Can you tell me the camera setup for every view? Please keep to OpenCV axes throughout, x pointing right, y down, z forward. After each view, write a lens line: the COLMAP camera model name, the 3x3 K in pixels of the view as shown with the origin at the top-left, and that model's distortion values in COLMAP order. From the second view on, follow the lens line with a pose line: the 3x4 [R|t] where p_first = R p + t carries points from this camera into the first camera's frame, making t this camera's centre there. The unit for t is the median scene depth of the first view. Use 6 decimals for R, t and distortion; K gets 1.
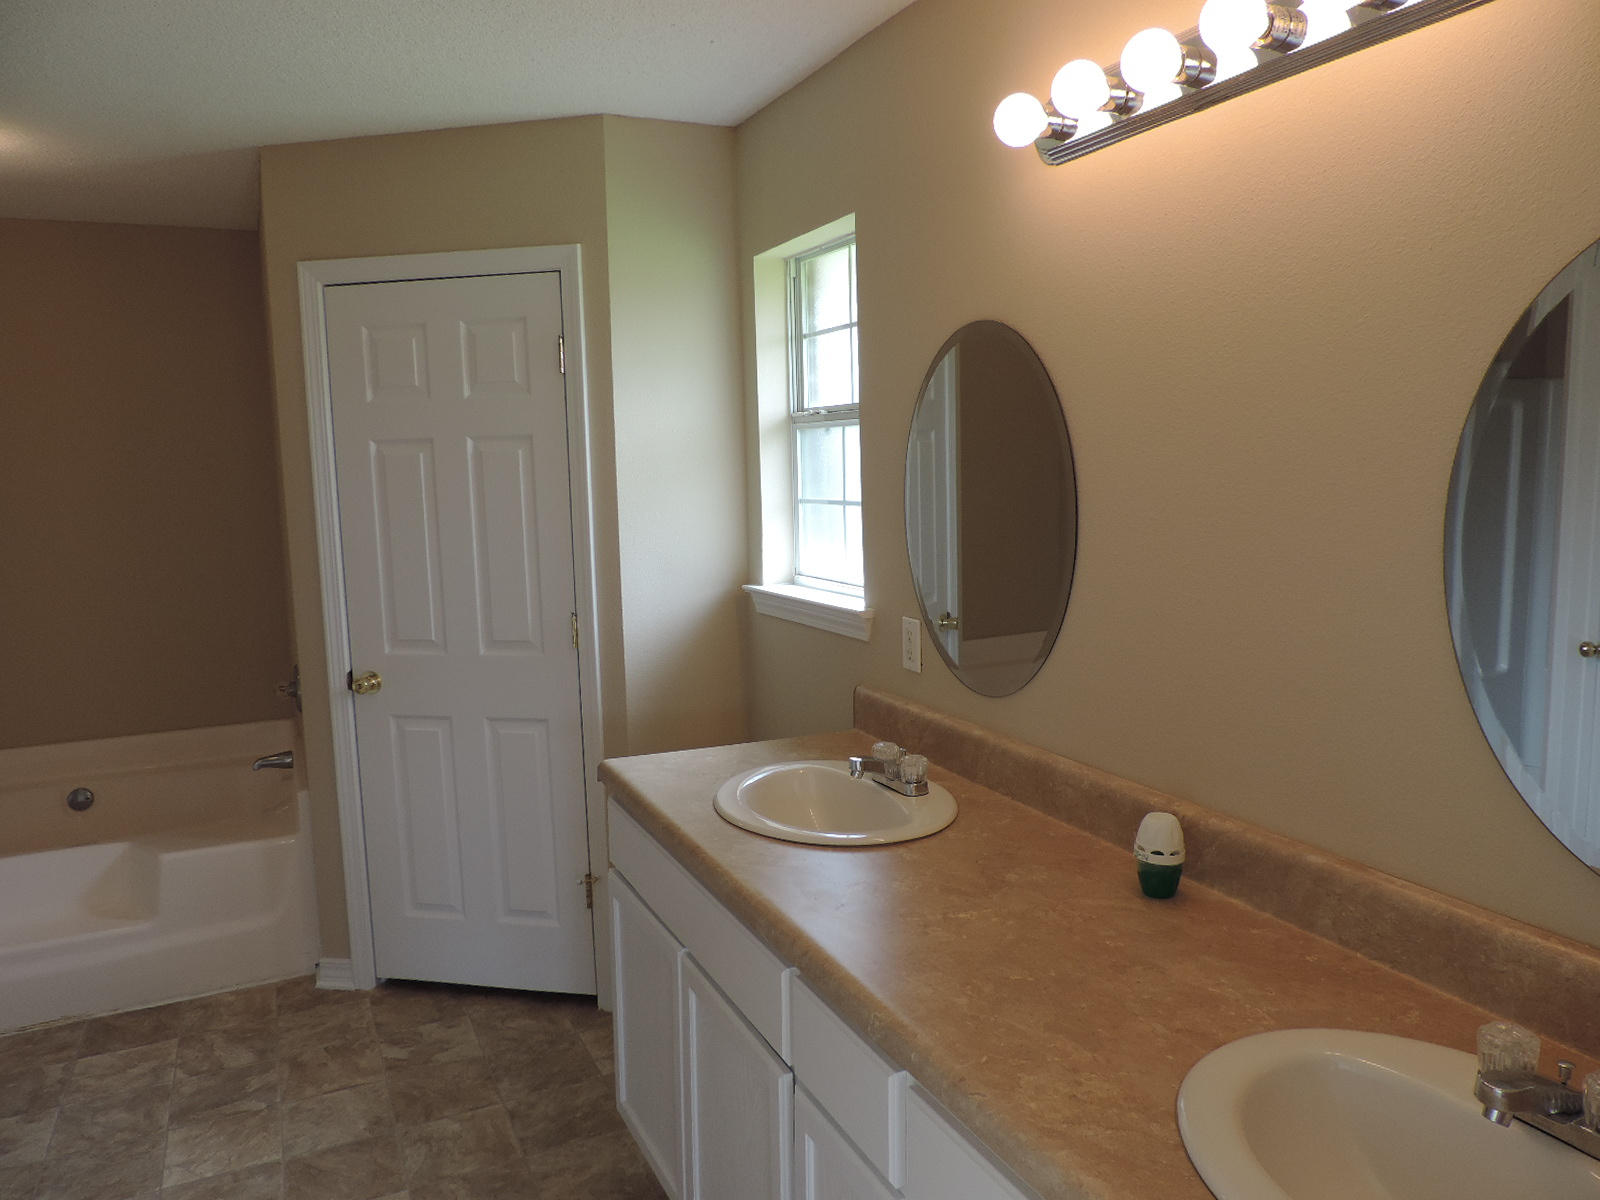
lens RADIAL K [[1159.6, 0, 791.7], [0, 1159.6, 599.5], [0, 0, 1]] dist [-0.001426, -0.002211]
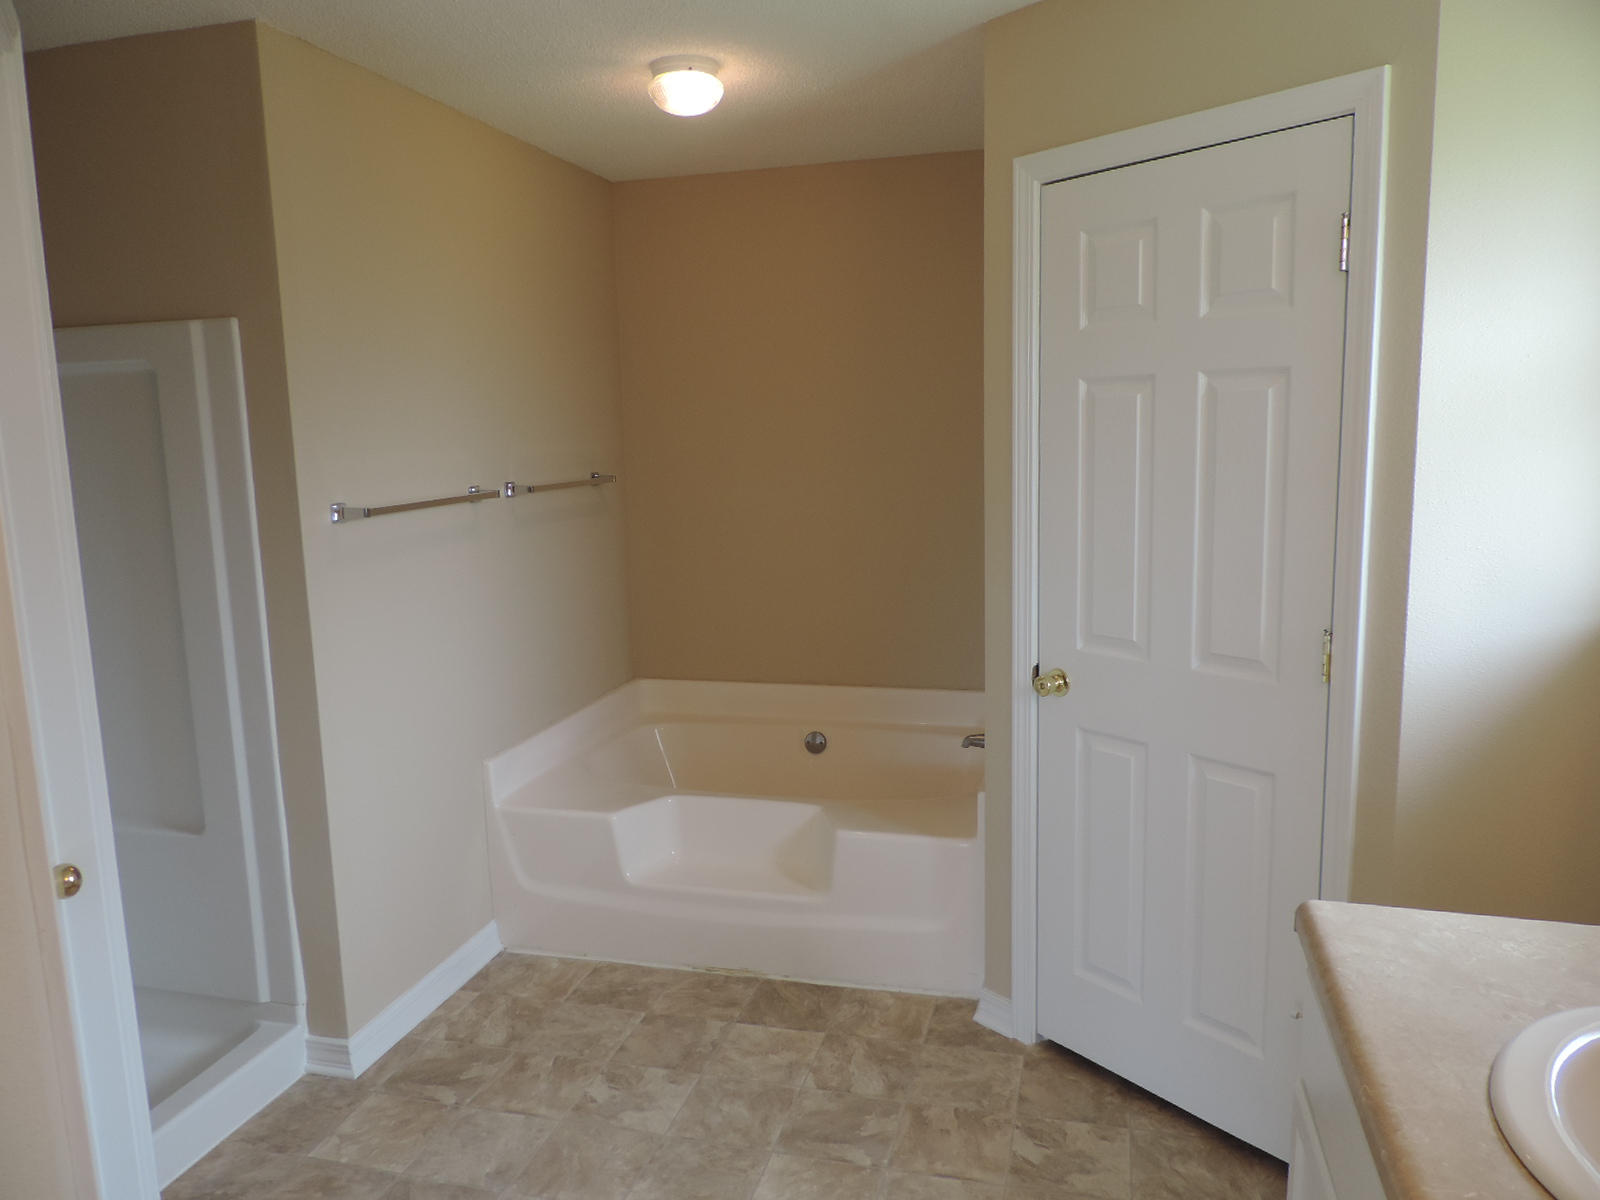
lens RADIAL K [[1142.9, 0, 803.0], [0, 1142.9, 594.1], [0, 0, 1]] dist [-0.016908, -0.001369]
pose [[0.768013, 0.103964, -0.631940, -0.005329], [-0.079409, 0.994580, 0.067116, -0.031012], [0.635492, -0.001364, 0.772106, 0.301023]]
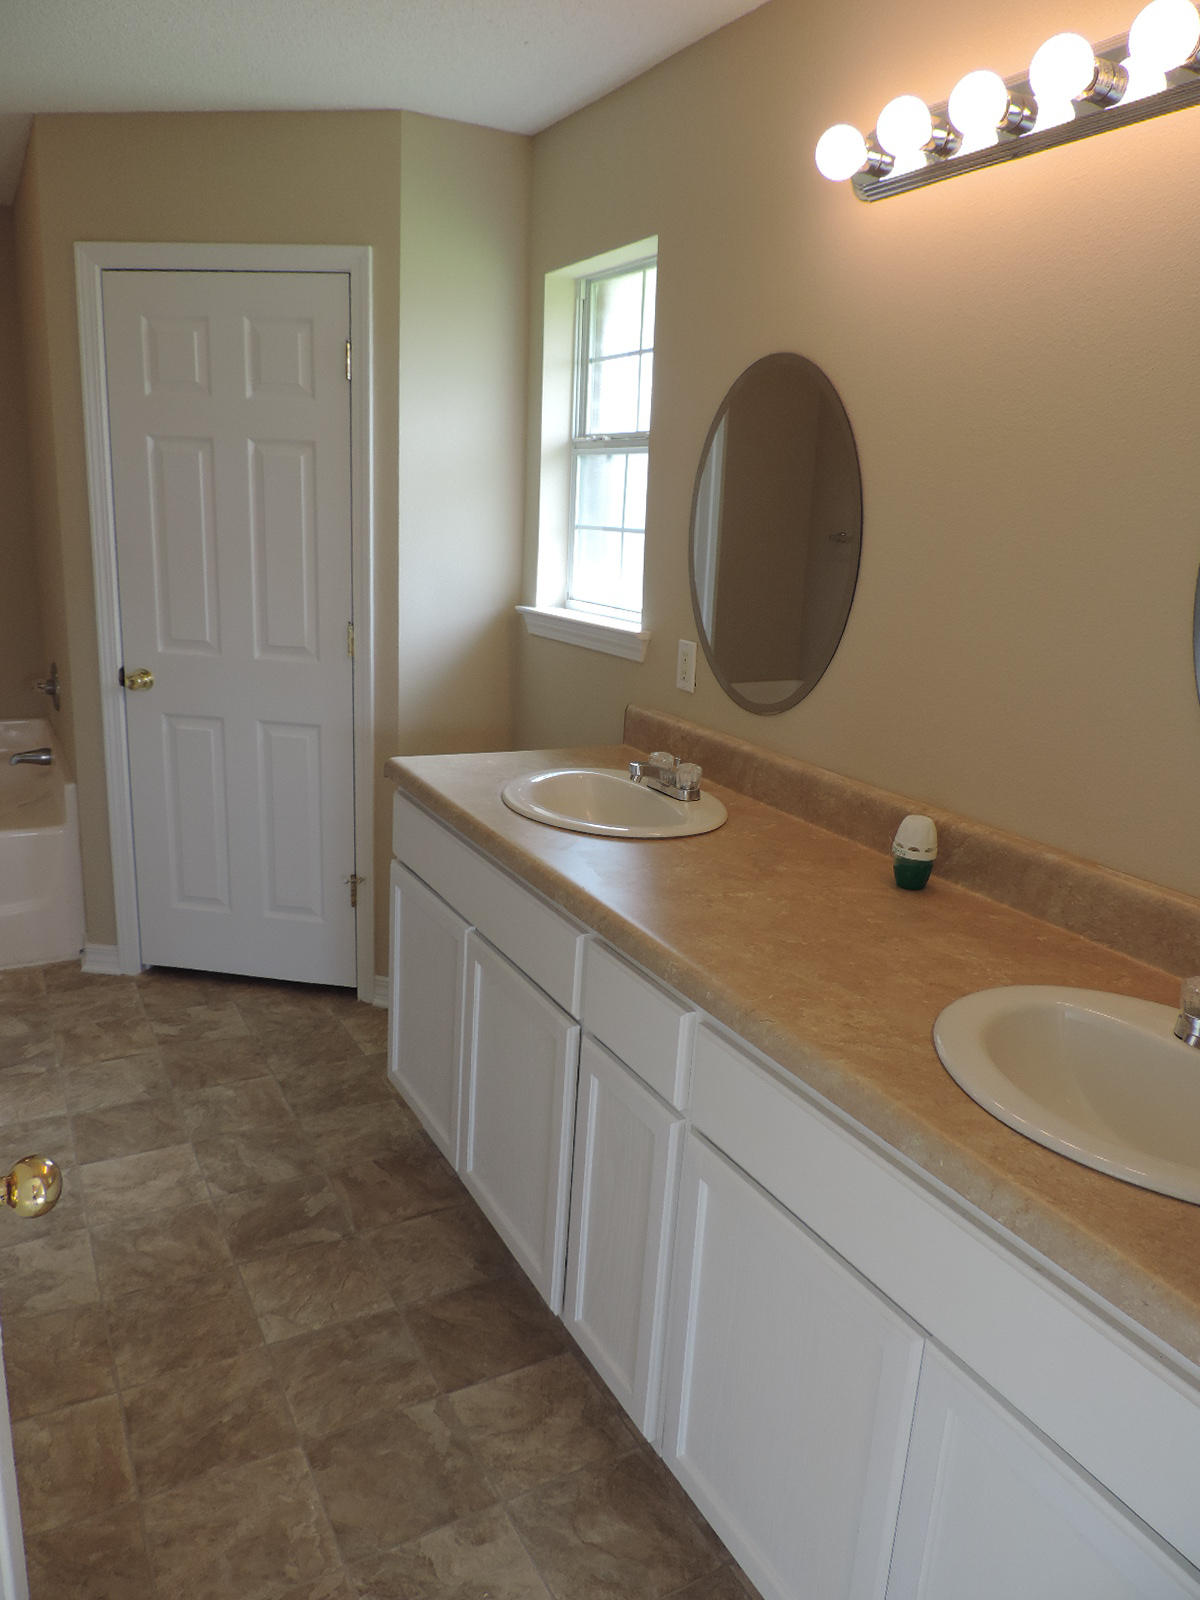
lens RADIAL K [[1159.6, 0, 587.9], [0, 1159.6, 793.5], [0, 0, 1]] dist [-0.001426, -0.002211]
pose [[0.996059, 0.052976, 0.071138, -0.045136], [-0.061302, 0.990821, 0.120478, 0.025920], [-0.064103, -0.124364, 0.990164, -0.048653]]
